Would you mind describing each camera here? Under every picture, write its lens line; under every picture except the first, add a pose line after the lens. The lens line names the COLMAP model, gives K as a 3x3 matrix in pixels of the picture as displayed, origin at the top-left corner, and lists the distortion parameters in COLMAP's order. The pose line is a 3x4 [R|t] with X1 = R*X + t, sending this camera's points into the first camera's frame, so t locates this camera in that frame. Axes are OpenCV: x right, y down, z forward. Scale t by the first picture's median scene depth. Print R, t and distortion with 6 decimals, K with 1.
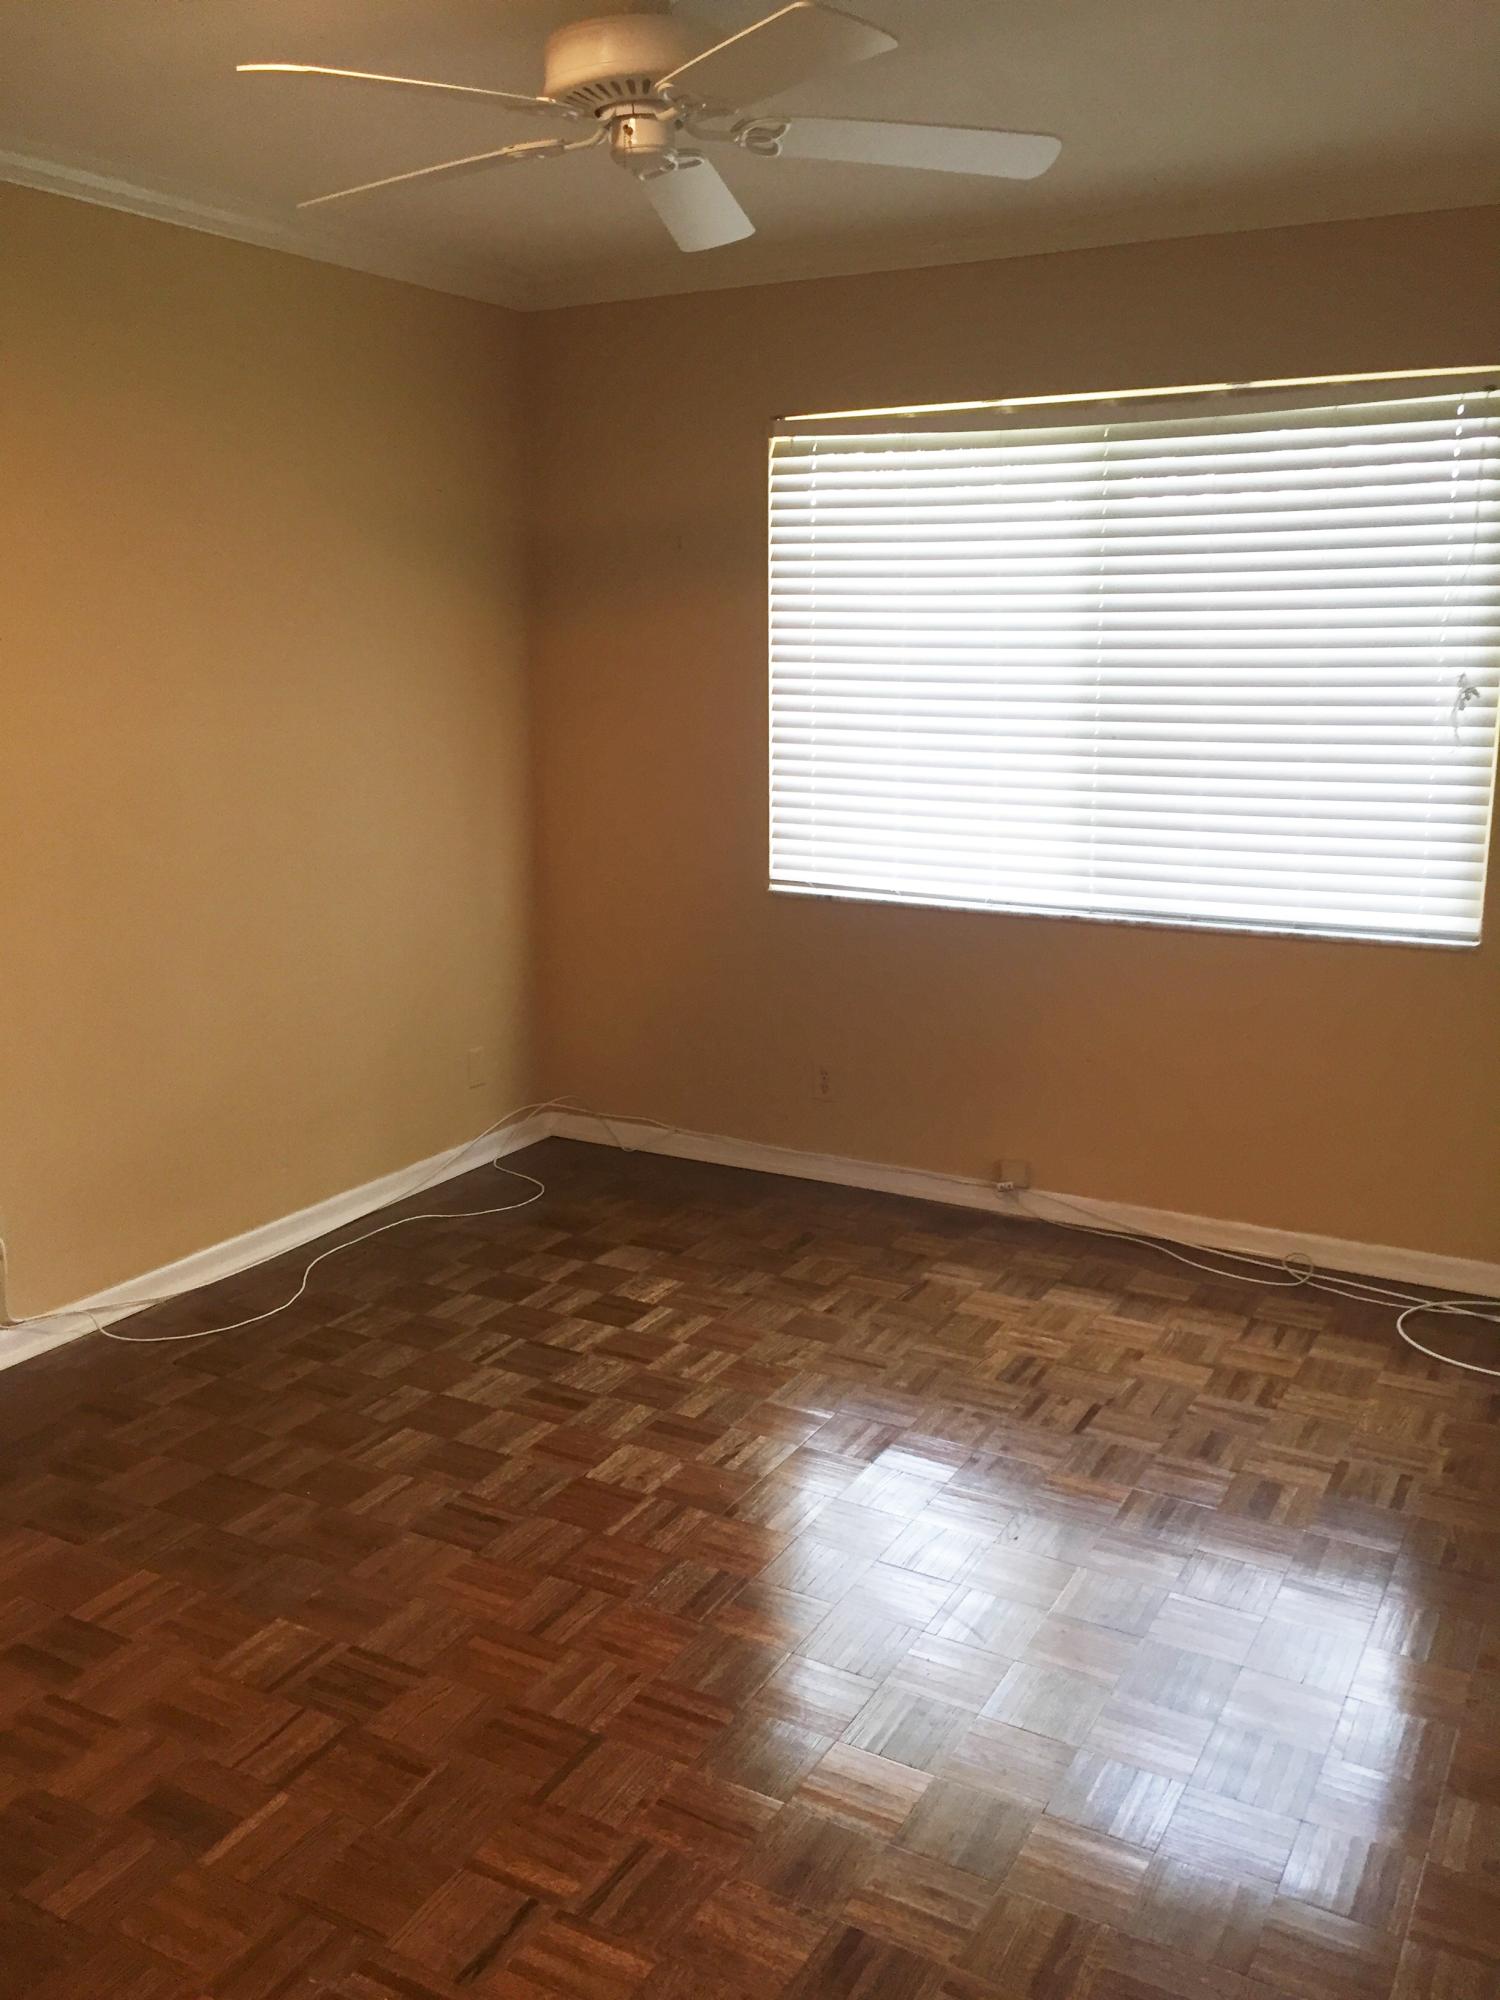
lens RADIAL K [[1718.4, 0, 761.9], [0, 1718.4, 1001.0], [0, 0, 1]] dist [0.082679, -0.117292]
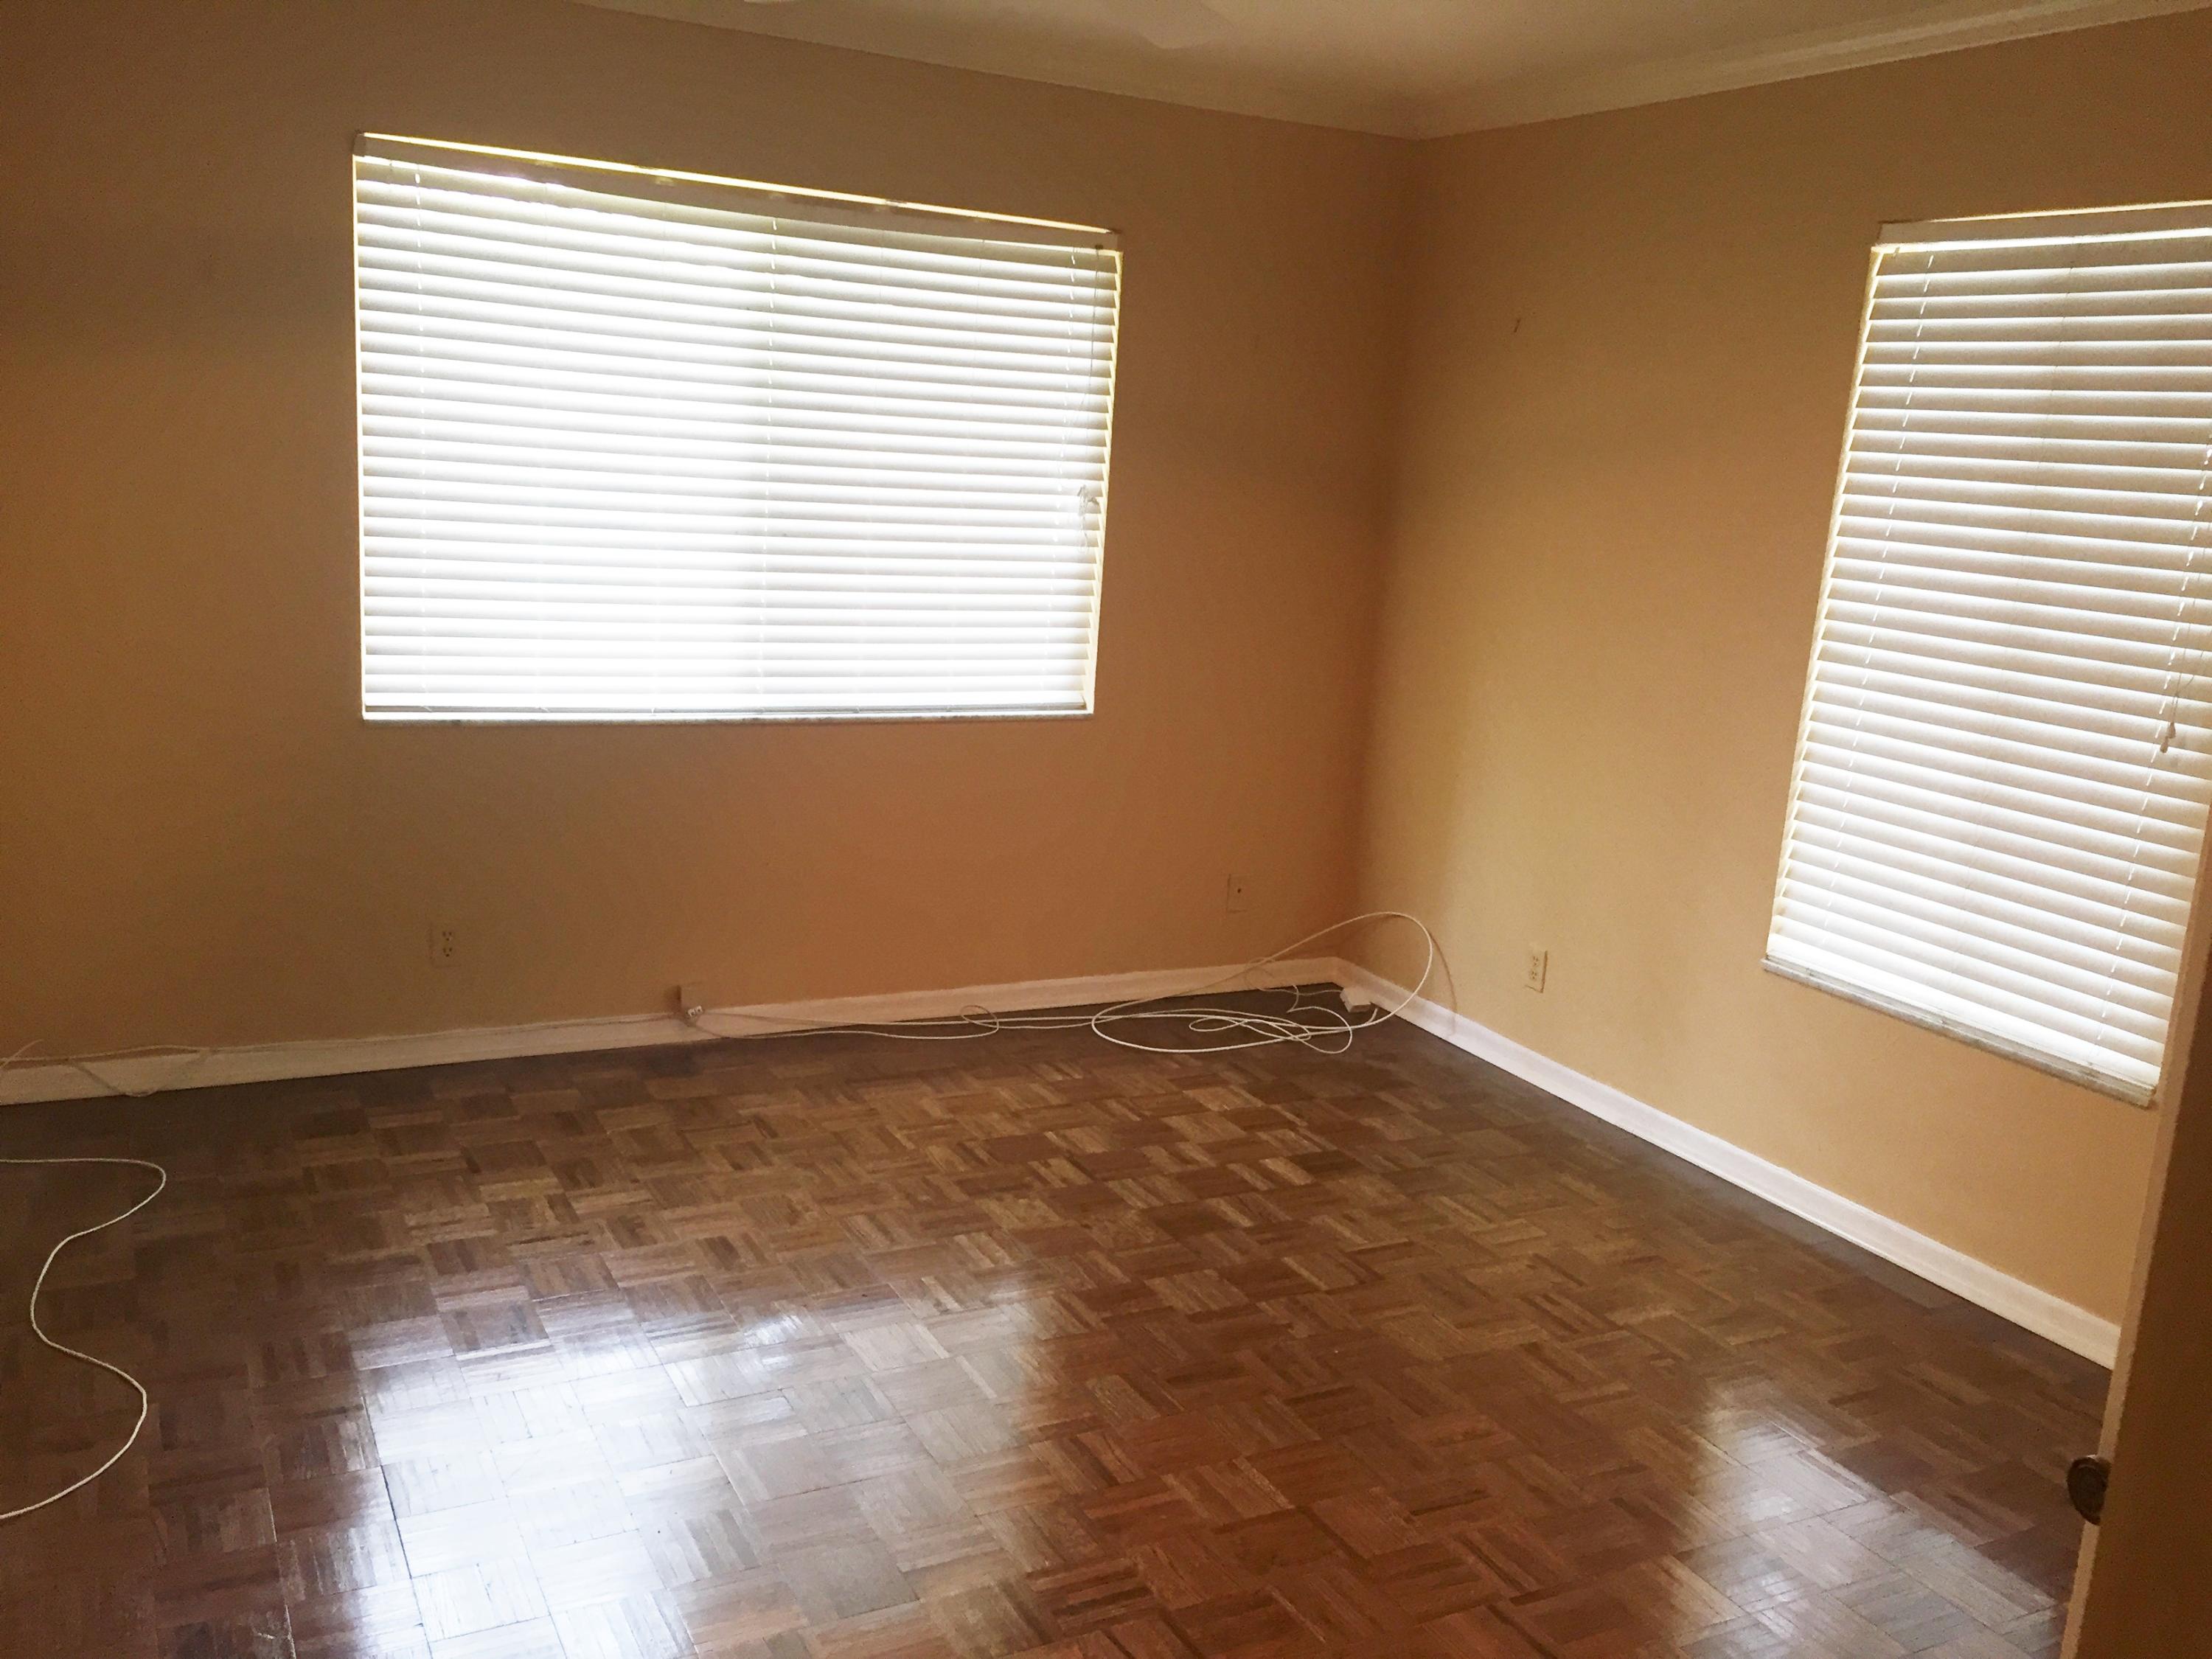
lens RADIAL K [[1900.6, 0, 1121.5], [0, 1900.6, 823.9], [0, 0, 1]] dist [0.082679, -0.117292]
pose [[0.543076, -0.131416, 0.829336, -0.580358], [0.109860, 0.990307, 0.084983, -0.056678], [-0.832466, 0.044959, 0.552250, 0.228151]]
